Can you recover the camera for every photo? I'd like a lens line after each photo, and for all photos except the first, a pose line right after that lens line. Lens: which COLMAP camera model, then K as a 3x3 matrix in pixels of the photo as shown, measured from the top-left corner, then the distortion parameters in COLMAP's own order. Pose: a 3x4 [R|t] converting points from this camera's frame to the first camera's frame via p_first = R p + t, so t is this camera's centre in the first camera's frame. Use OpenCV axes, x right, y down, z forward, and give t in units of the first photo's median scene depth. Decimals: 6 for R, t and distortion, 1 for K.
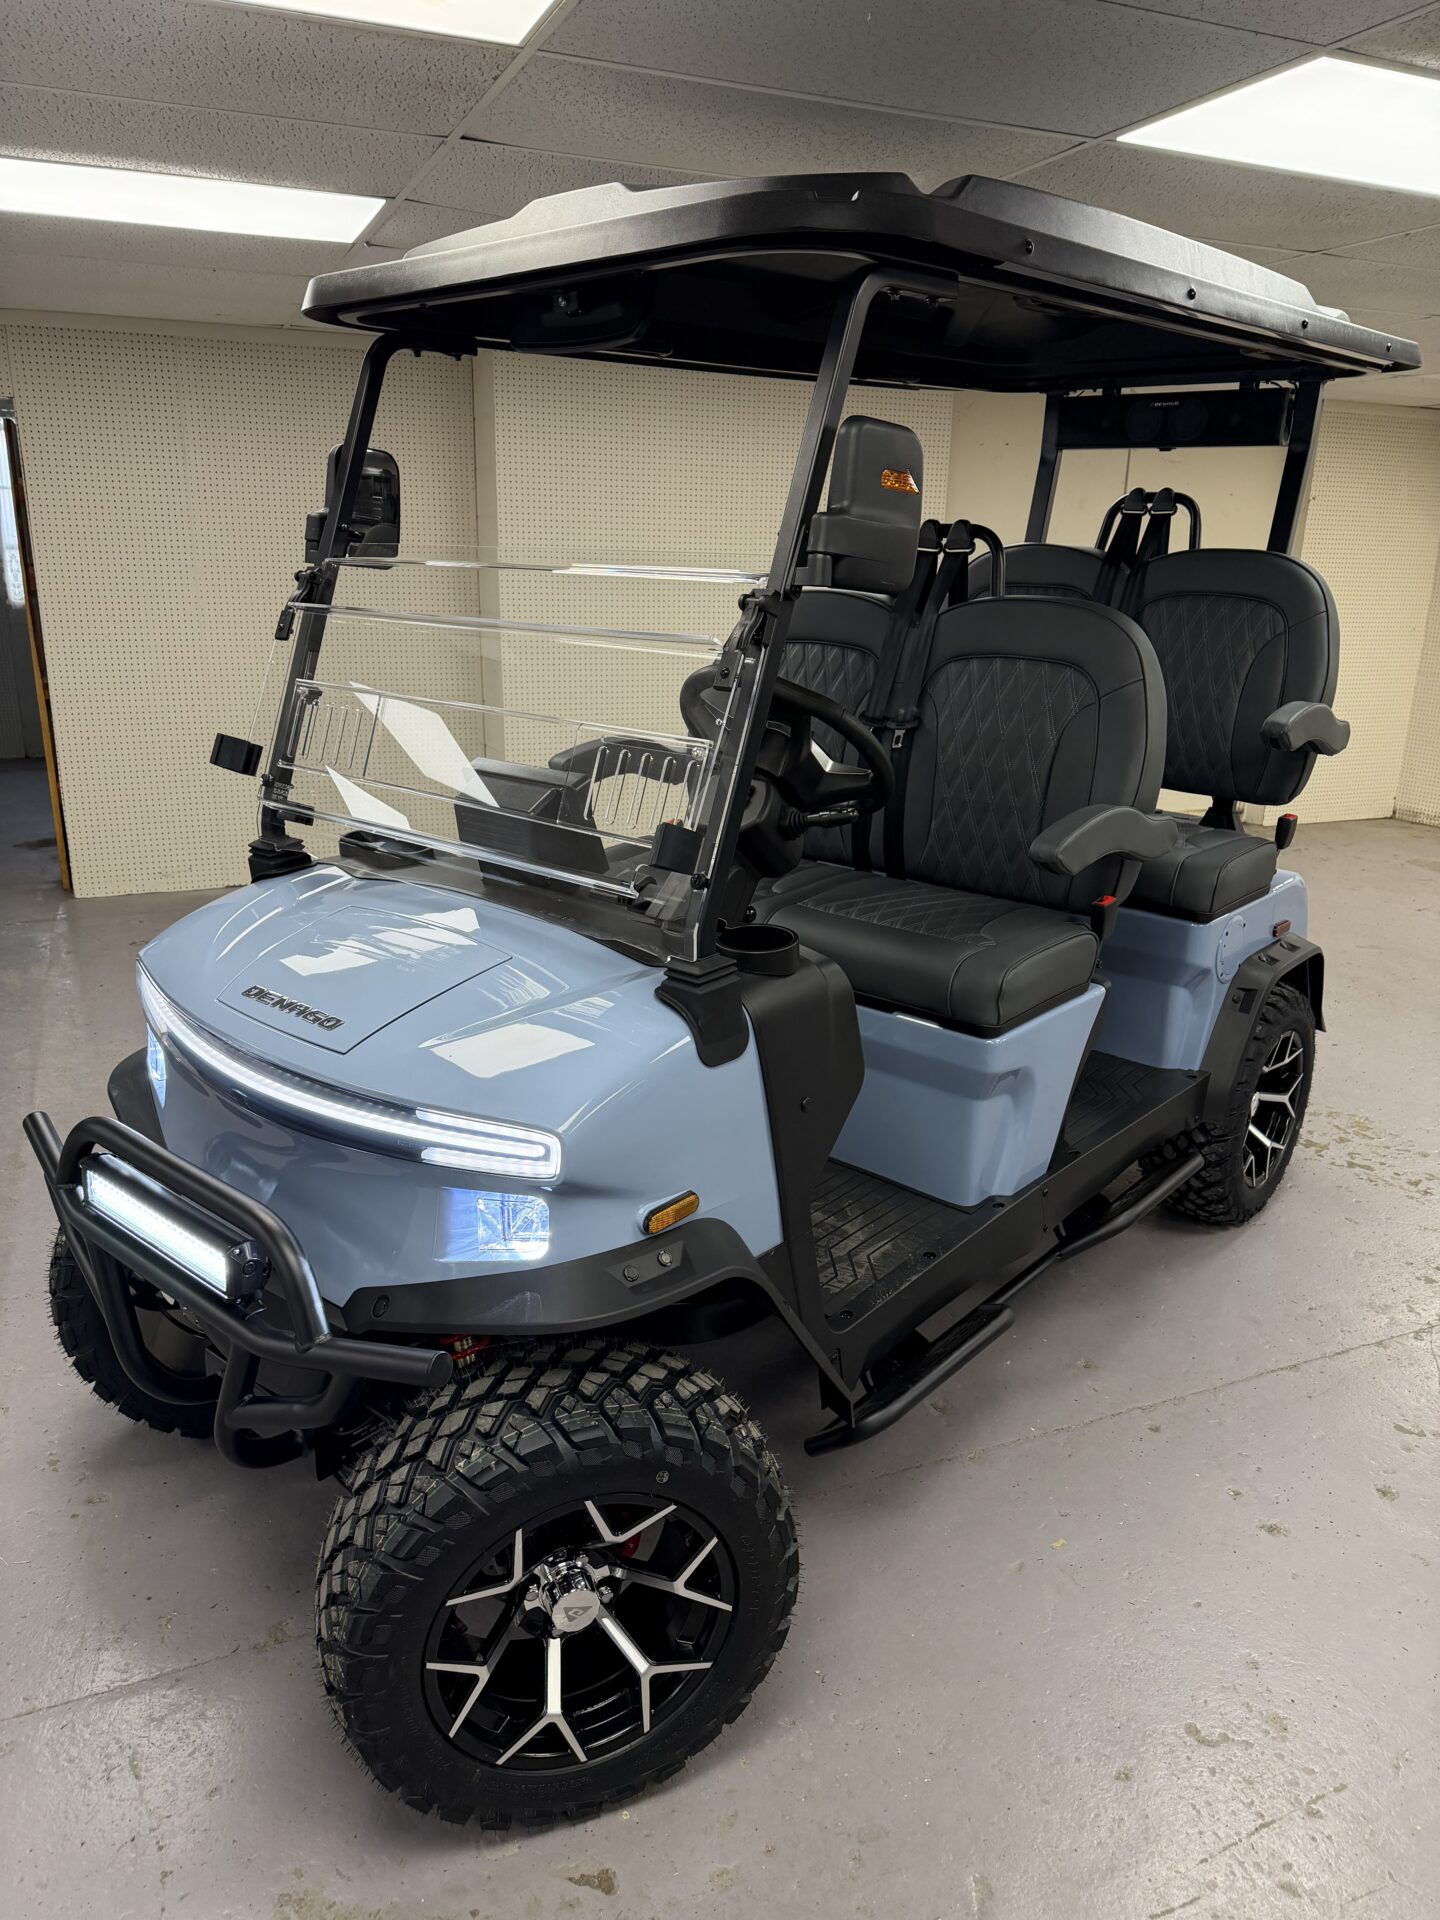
lens RADIAL K [[1340.7, 0, 723.7], [0, 1340.7, 959.7], [0, 0, 1]] dist [0.006895, 0.000043]
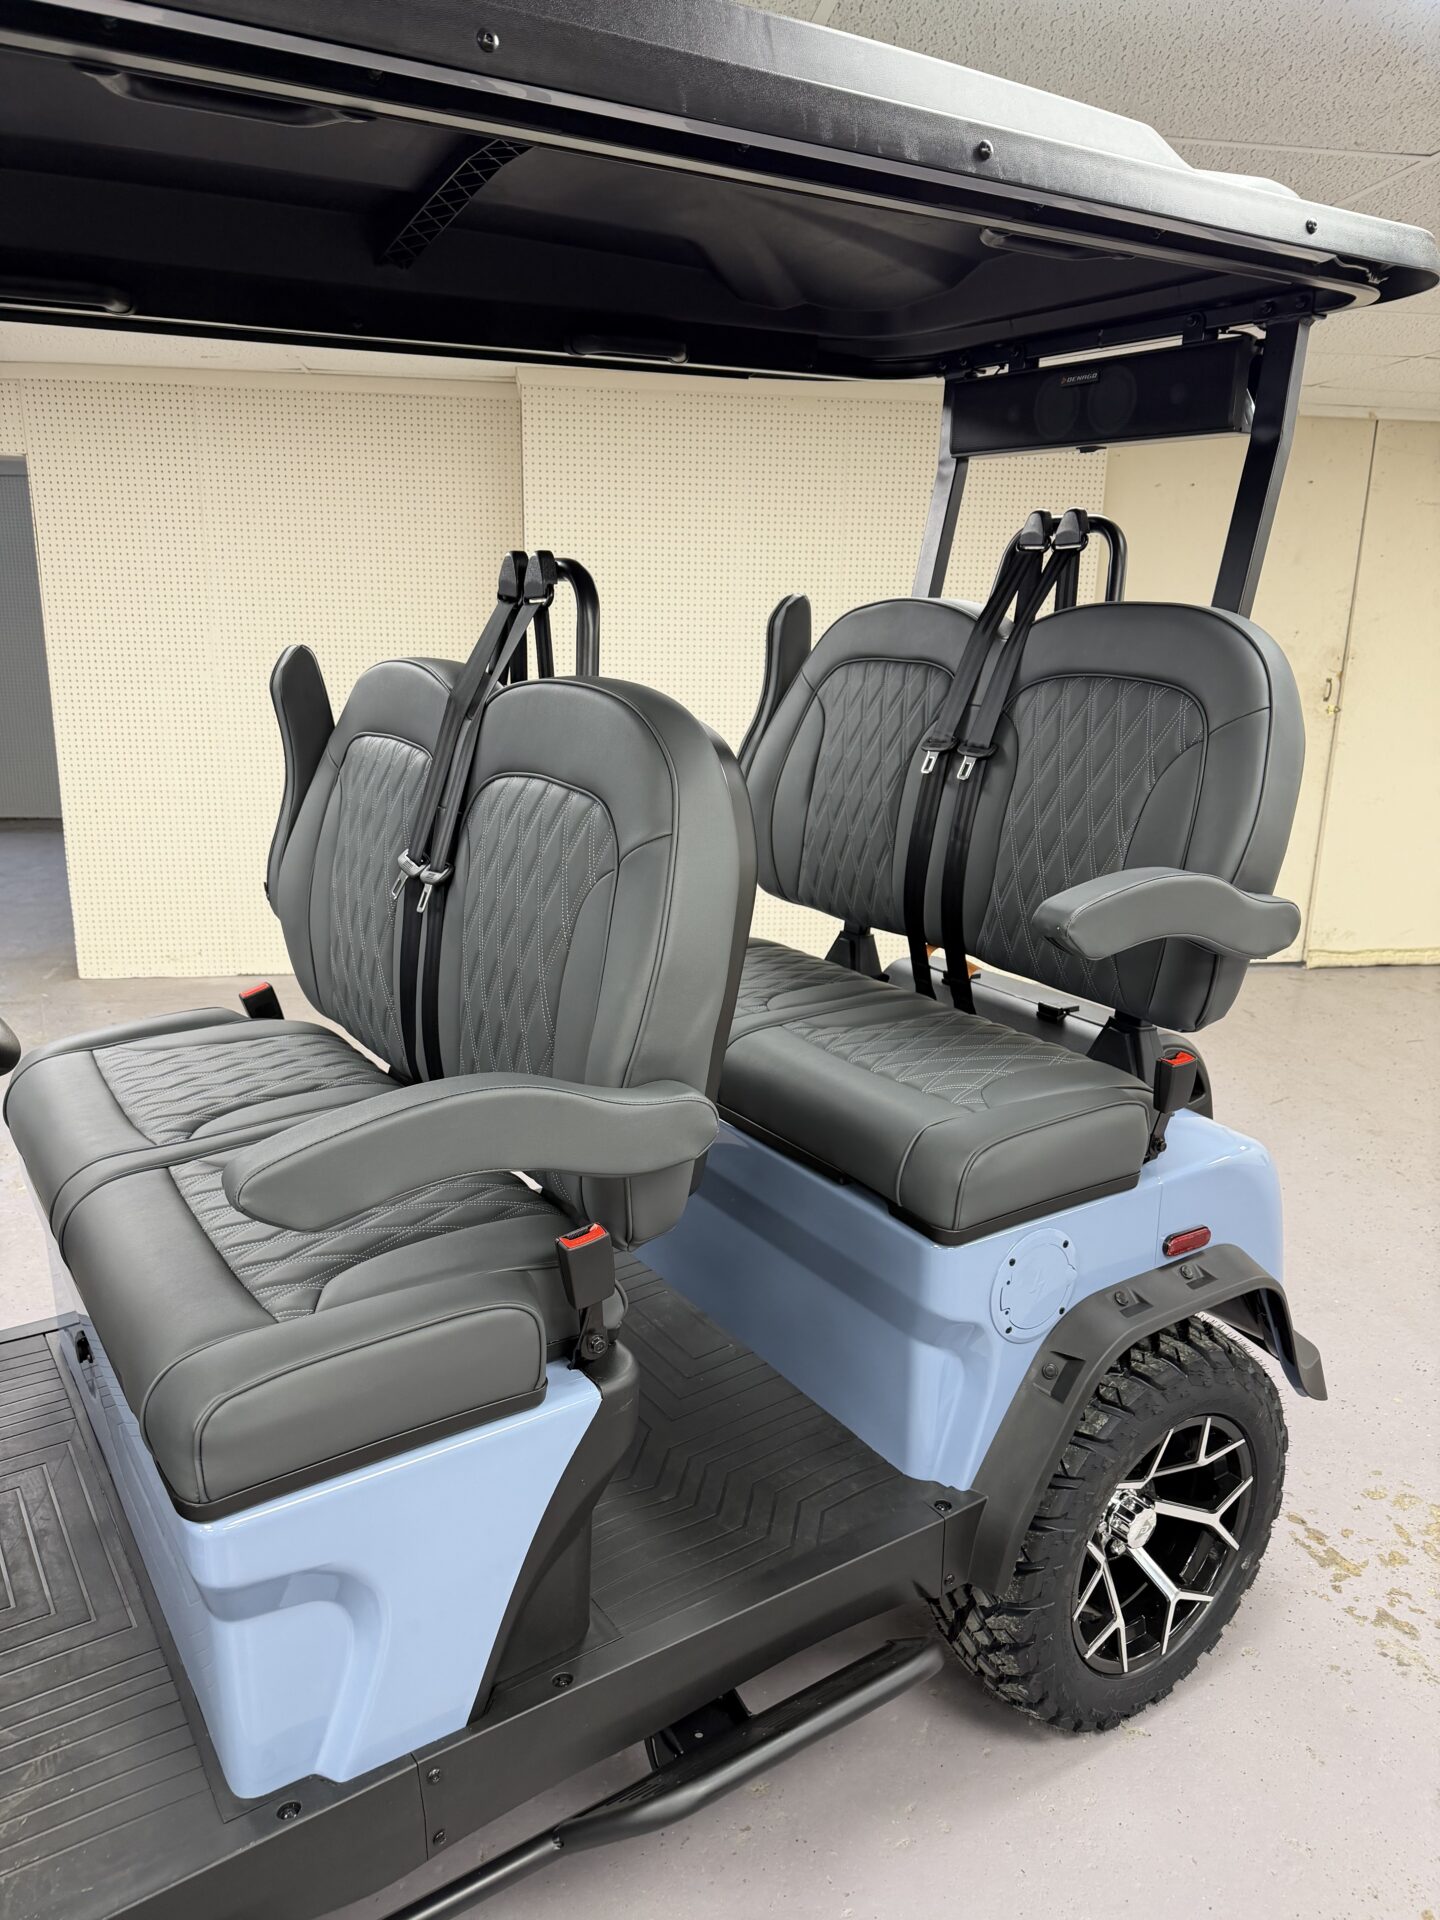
lens RADIAL K [[1351.6, 0, 717.0], [0, 1351.6, 961.5], [0, 0, 1]] dist [0.004365, -0.000943]
pose [[0.966327, 0.065206, -0.248916, 0.330600], [-0.077536, 0.996185, -0.040043, -0.097586], [0.245356, 0.057995, 0.967697, 0.345634]]
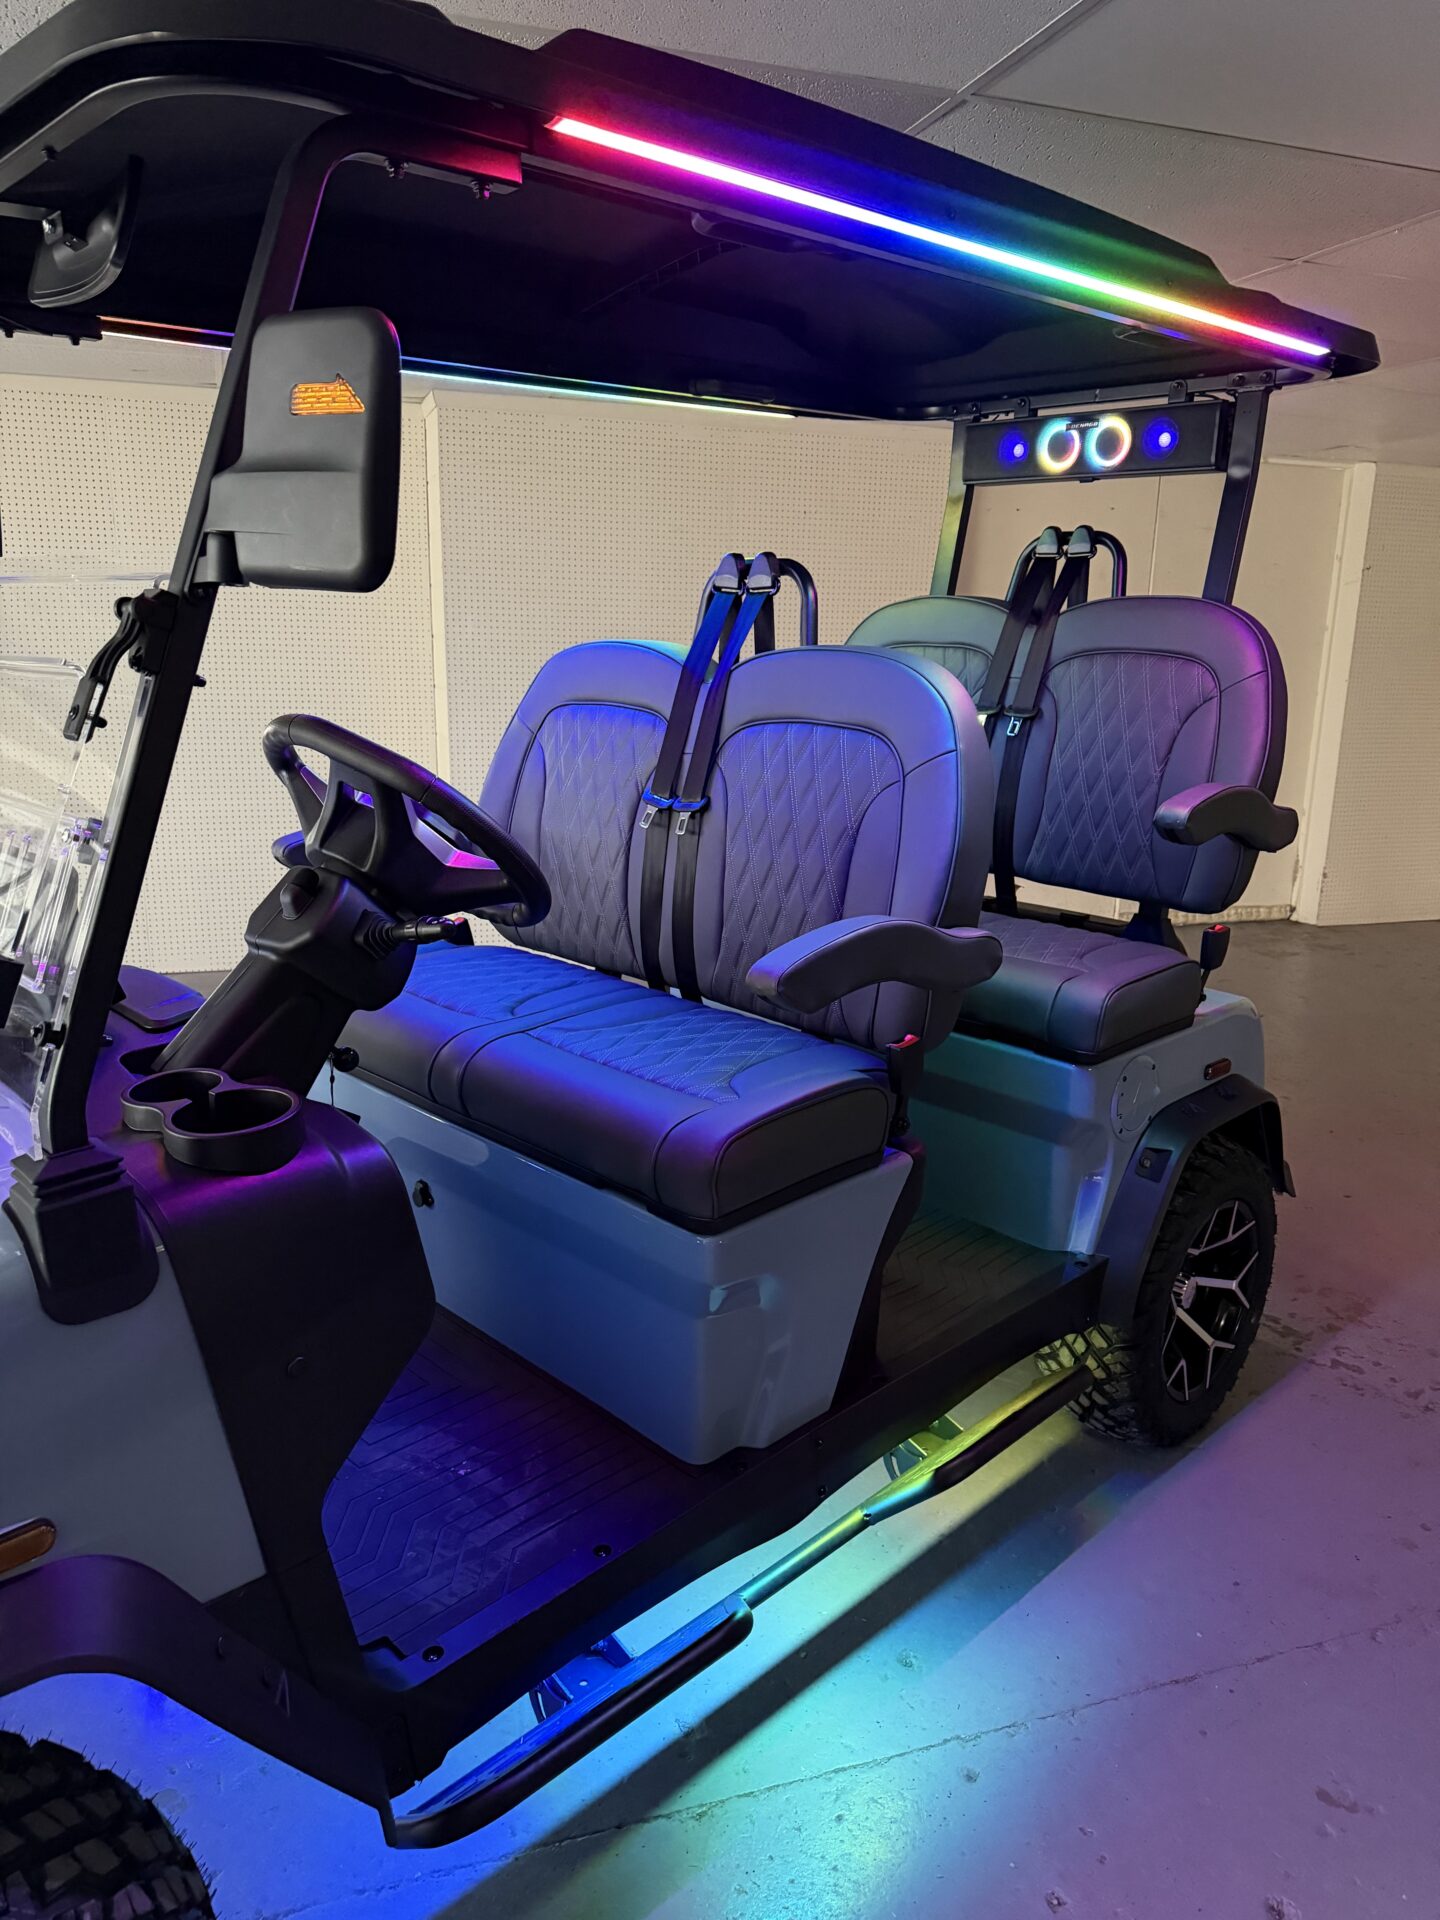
lens RADIAL K [[1347.1, 0, 718.8], [0, 1347.1, 954.8], [0, 0, 1]] dist [0.003911, 0.000983]
pose [[0.997156, 0.018217, -0.073126, 0.167759], [-0.022947, 0.997663, -0.064361, -0.030441], [0.071783, 0.065856, 0.995244, 0.176336]]
